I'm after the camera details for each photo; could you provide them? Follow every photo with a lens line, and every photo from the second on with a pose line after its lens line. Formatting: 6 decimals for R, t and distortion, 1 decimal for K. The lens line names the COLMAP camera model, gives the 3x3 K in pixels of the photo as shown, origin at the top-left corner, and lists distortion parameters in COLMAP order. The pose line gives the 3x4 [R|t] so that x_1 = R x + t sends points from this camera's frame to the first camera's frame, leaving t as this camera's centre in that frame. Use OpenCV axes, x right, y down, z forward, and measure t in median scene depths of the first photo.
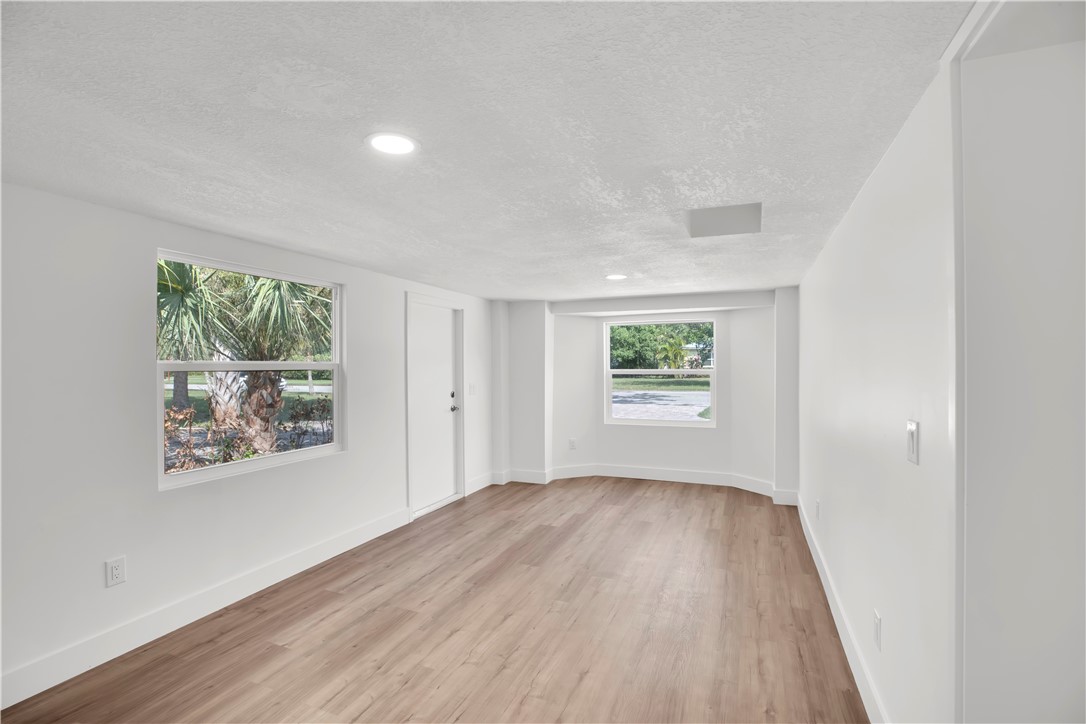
lens RADIAL K [[499.5, 0, 545.9], [0, 499.5, 363.6], [0, 0, 1]] dist [-0.037009, 0.008458]
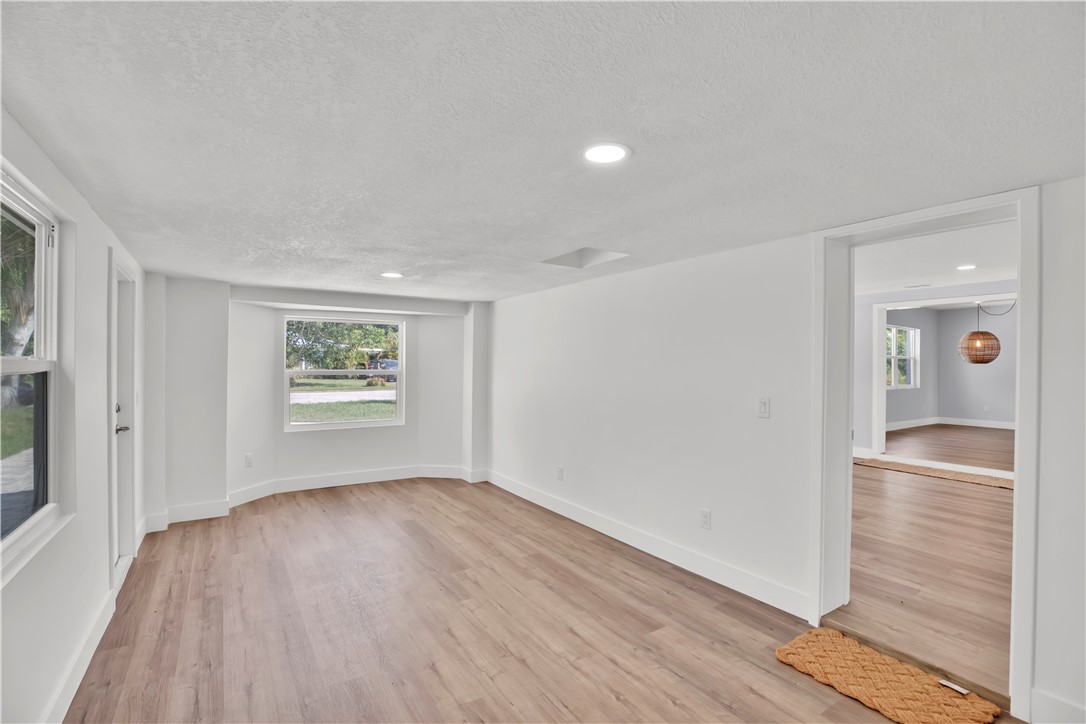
lens RADIAL K [[499.5, 0, 544.2], [0, 499.5, 360.7], [0, 0, 1]] dist [-0.037009, 0.008458]
pose [[0.565997, 0.013875, 0.824291, -0.684264], [-0.010796, 0.999897, -0.009417, -0.001414], [-0.824337, -0.003569, 0.566088, 0.283810]]
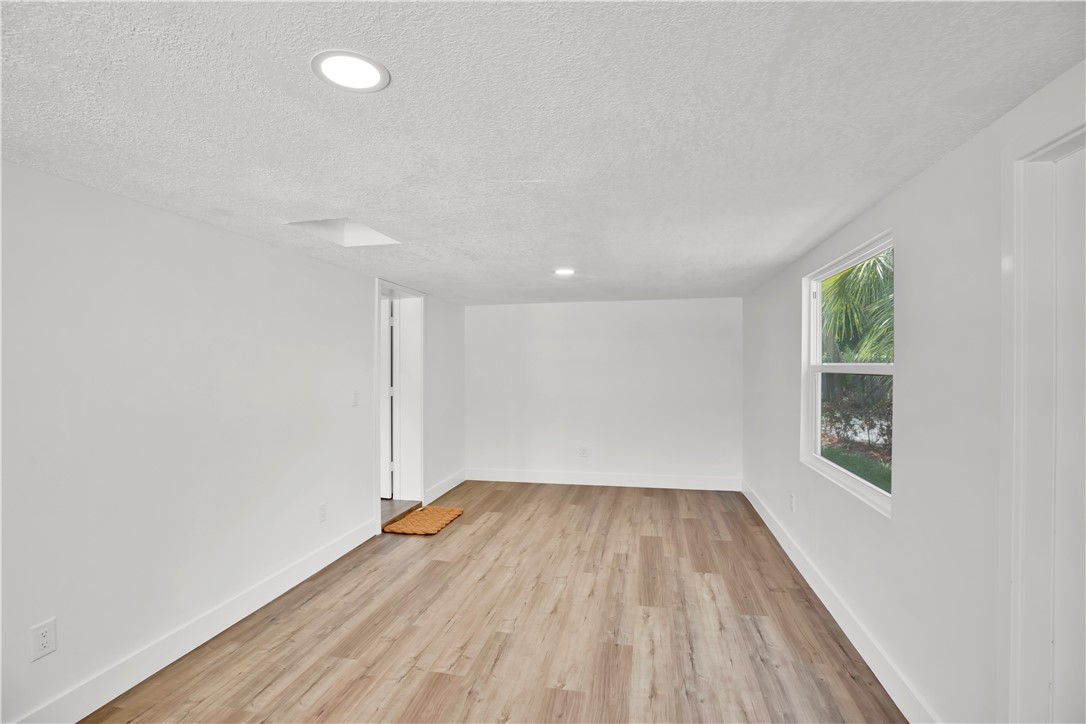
lens RADIAL K [[499.5, 0, 548.8], [0, 499.5, 360.6], [0, 0, 1]] dist [-0.037009, 0.008458]
pose [[-0.982137, 0.004043, -0.188121, 0.113976], [0.005826, 0.999943, -0.008925, -0.004312], [0.188075, -0.009862, -0.982105, 1.816141]]
